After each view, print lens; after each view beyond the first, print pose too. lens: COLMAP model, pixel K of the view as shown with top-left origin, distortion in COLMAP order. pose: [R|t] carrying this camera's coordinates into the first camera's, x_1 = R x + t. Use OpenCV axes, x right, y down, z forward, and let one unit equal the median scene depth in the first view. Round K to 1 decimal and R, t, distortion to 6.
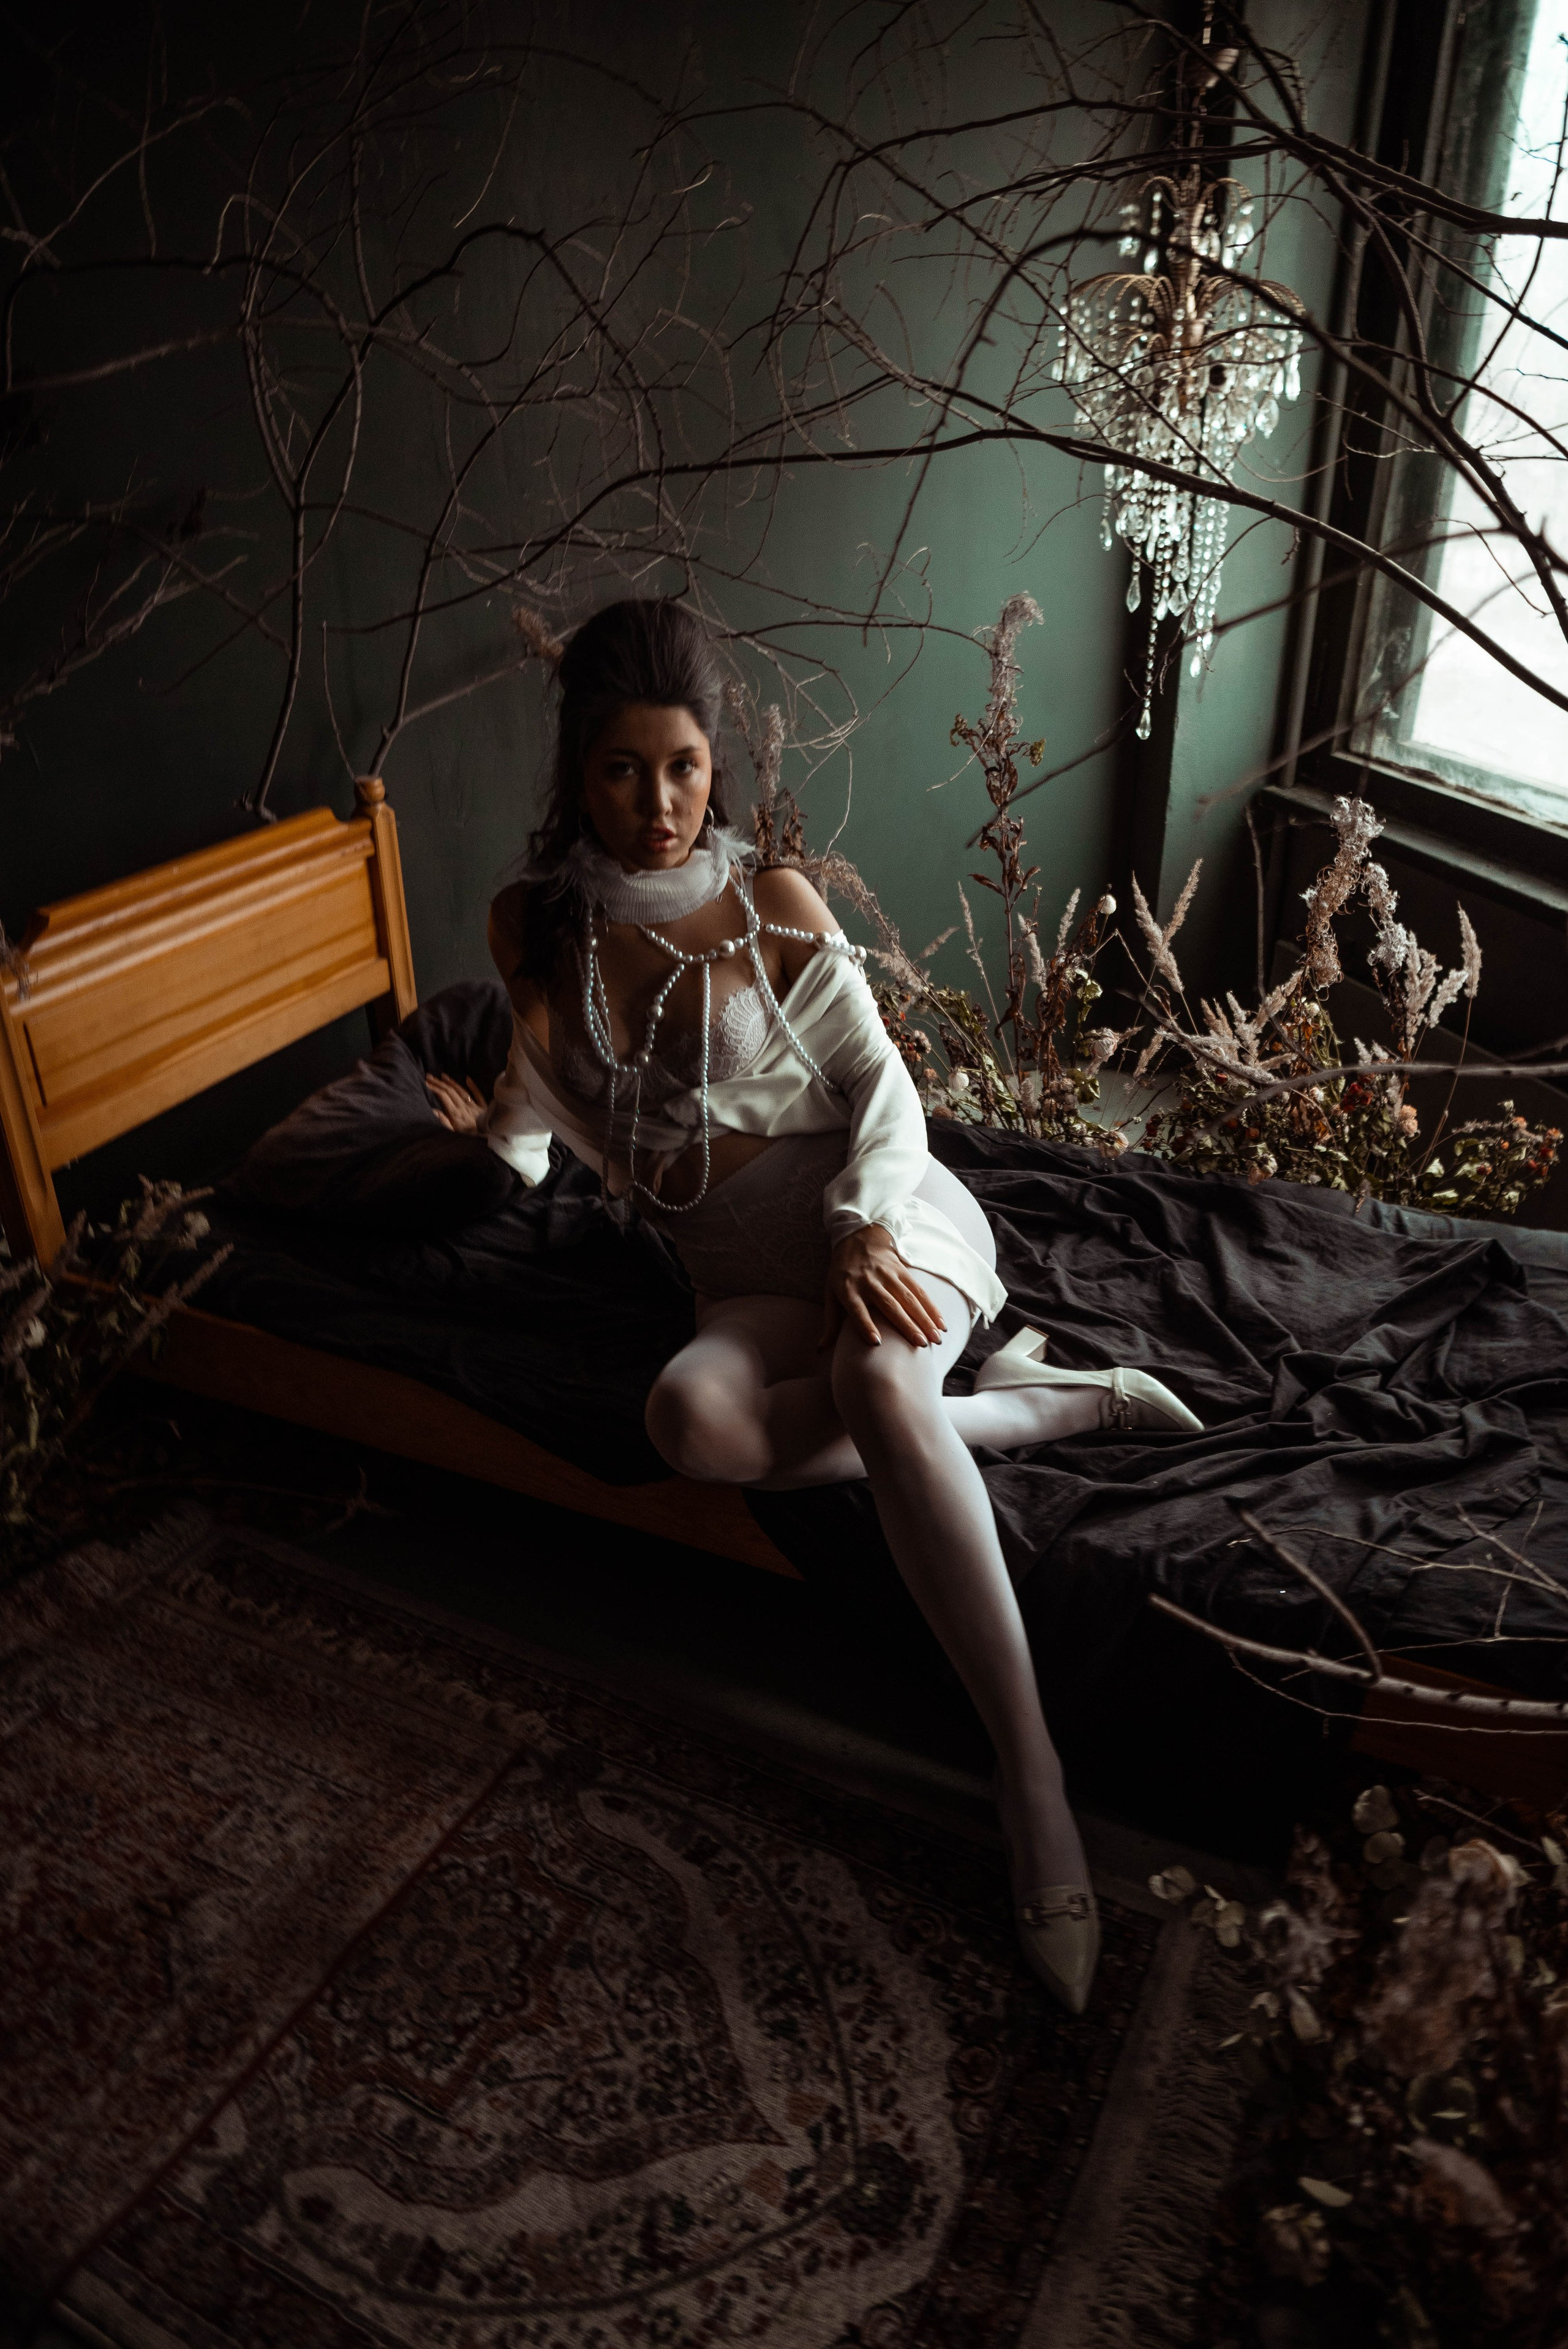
lens RADIAL K [[1598.0, 0, 788.1], [0, 1598.0, 1179.9], [0, 0, 1]] dist [-0.014809, 0.002787]
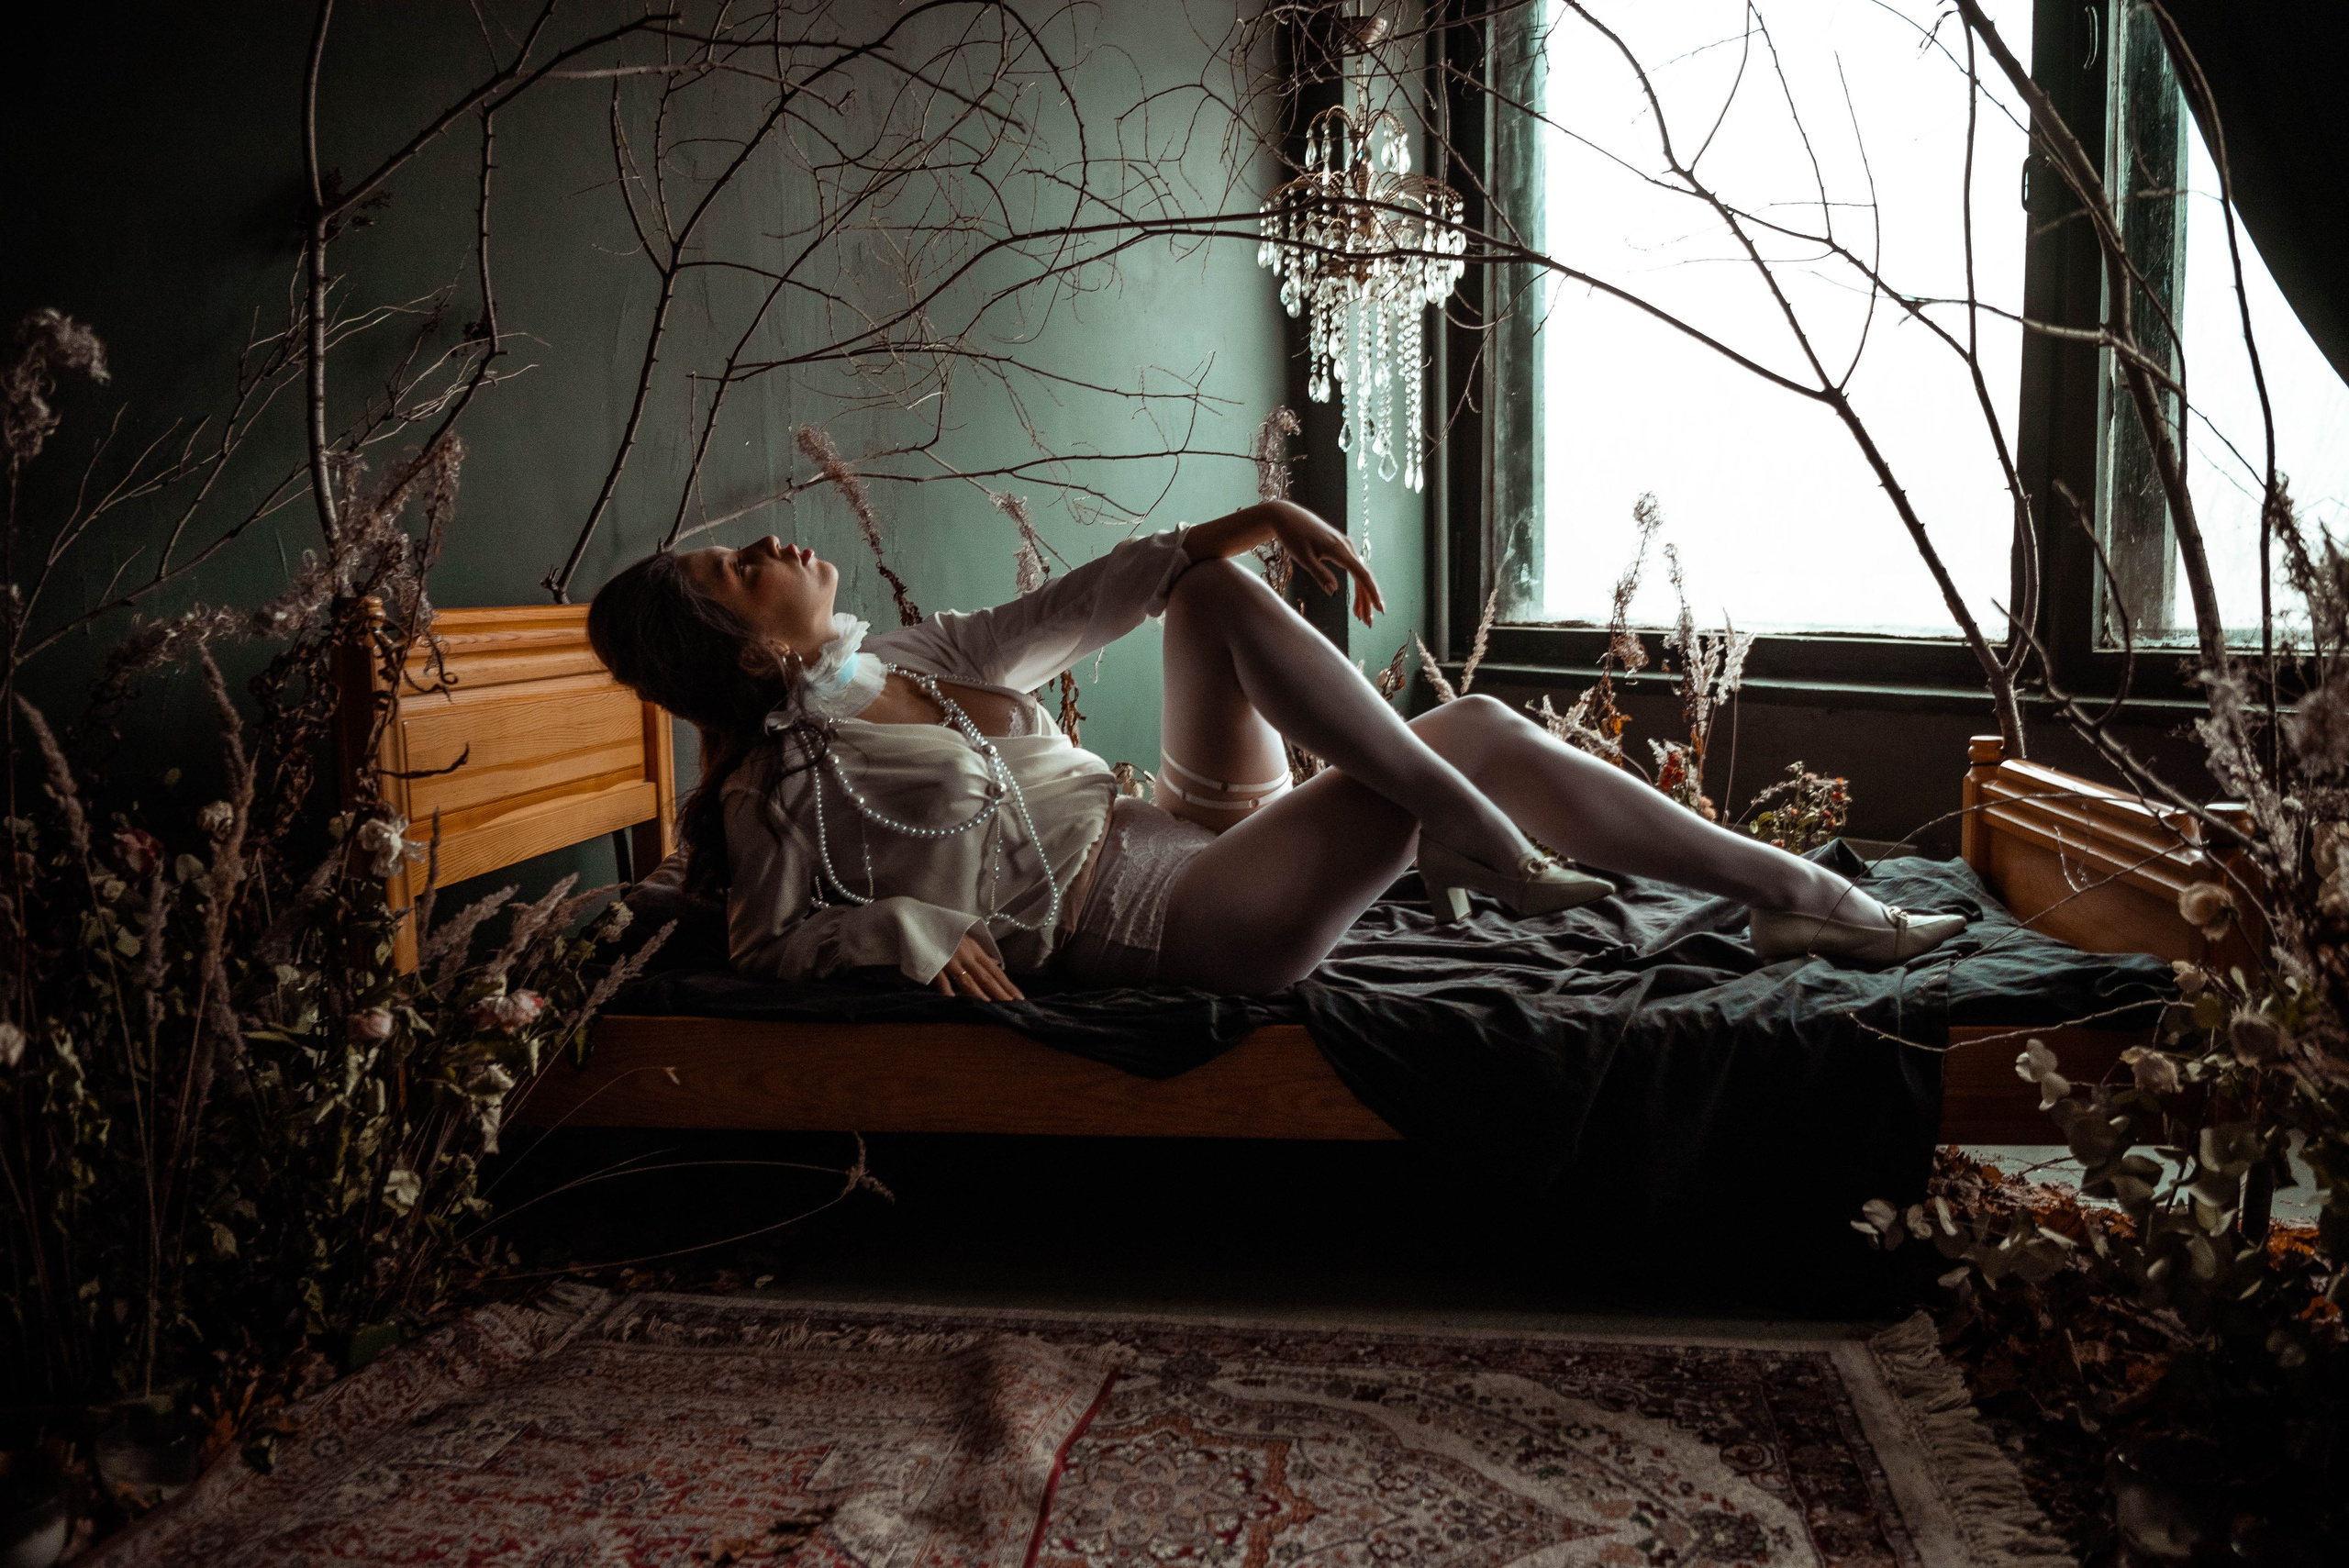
lens RADIAL K [[1853.1, 0, 1206.3], [0, 1853.1, 794.8], [0, 0, 1]] dist [-0.028373, 0.001167]
pose [[0.944933, -0.043782, 0.324321, -0.351877], [0.159016, 0.927585, -0.338084, 0.330695], [-0.286033, 0.371039, 0.883468, -0.034905]]
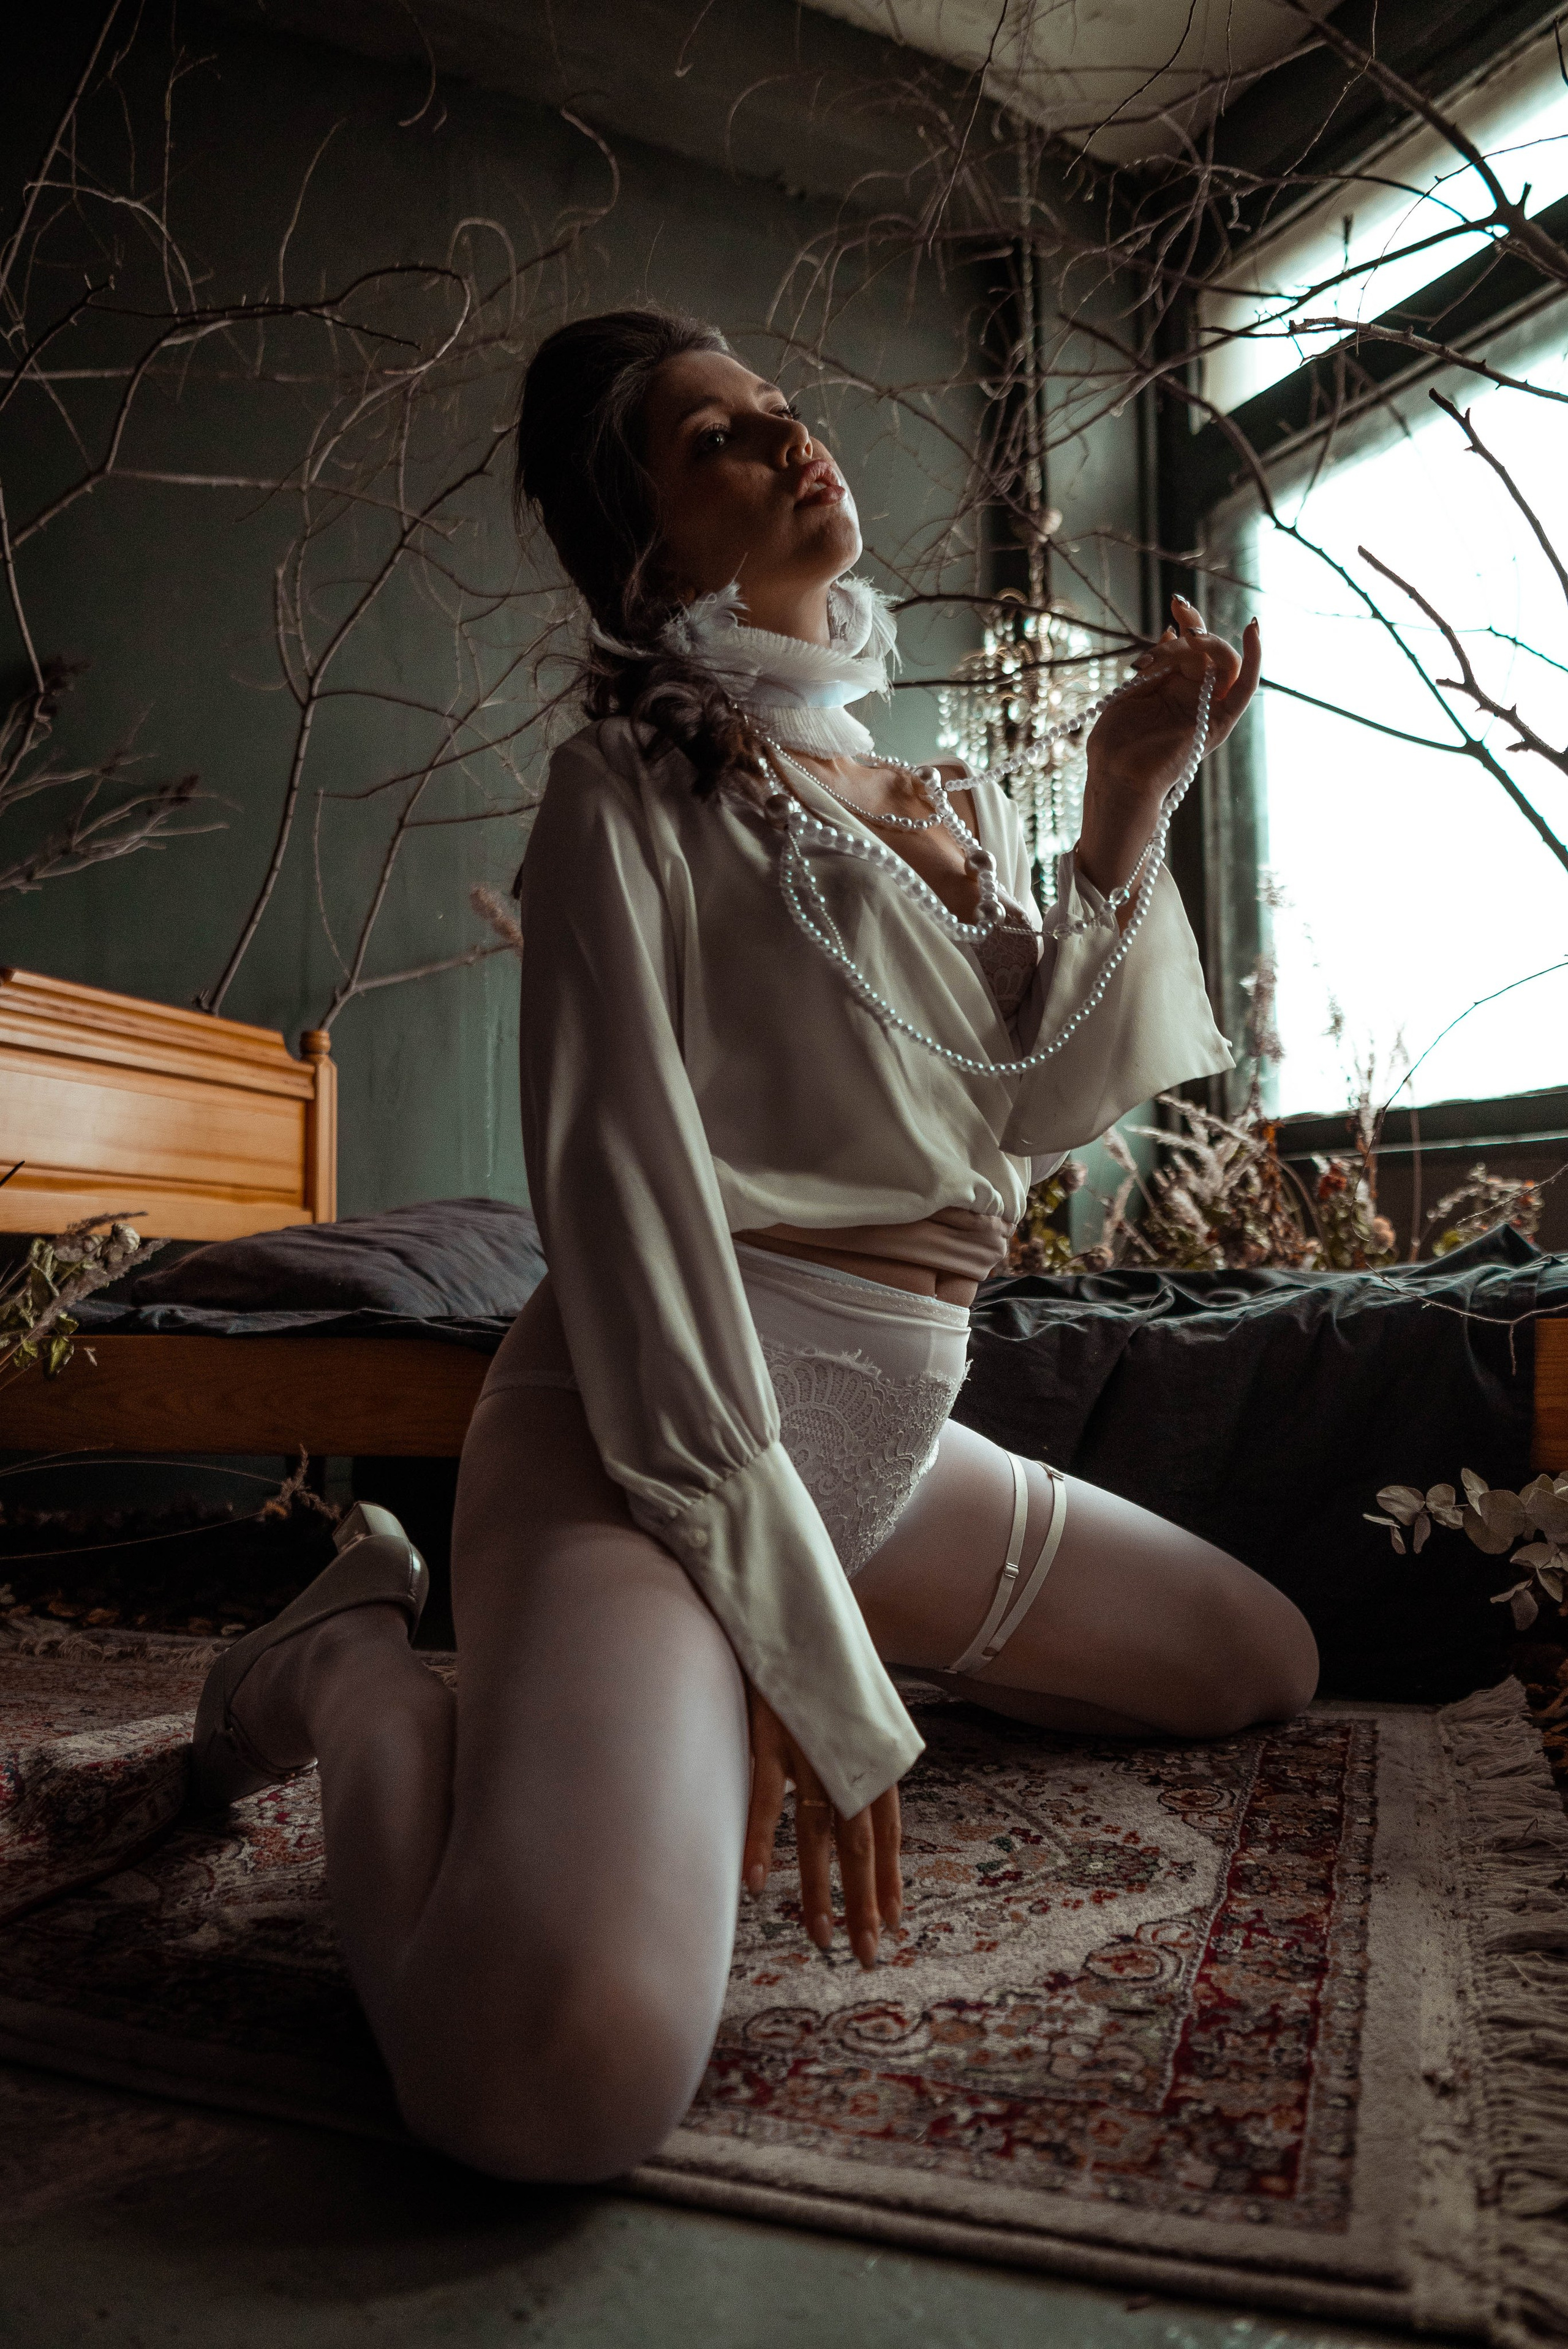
lens RADIAL K [[1667.0, 0, 787.6], [0, 1667.0, 1178.5], [0, 0, 1]] dist [-0.014280, 0.002799]
pose [[0.993017, 0.000070, 0.117971, -0.102246], [0.062361, 0.848553, -0.525423, 0.456964], [-0.100141, 0.529110, 0.842623, 0.144960]]
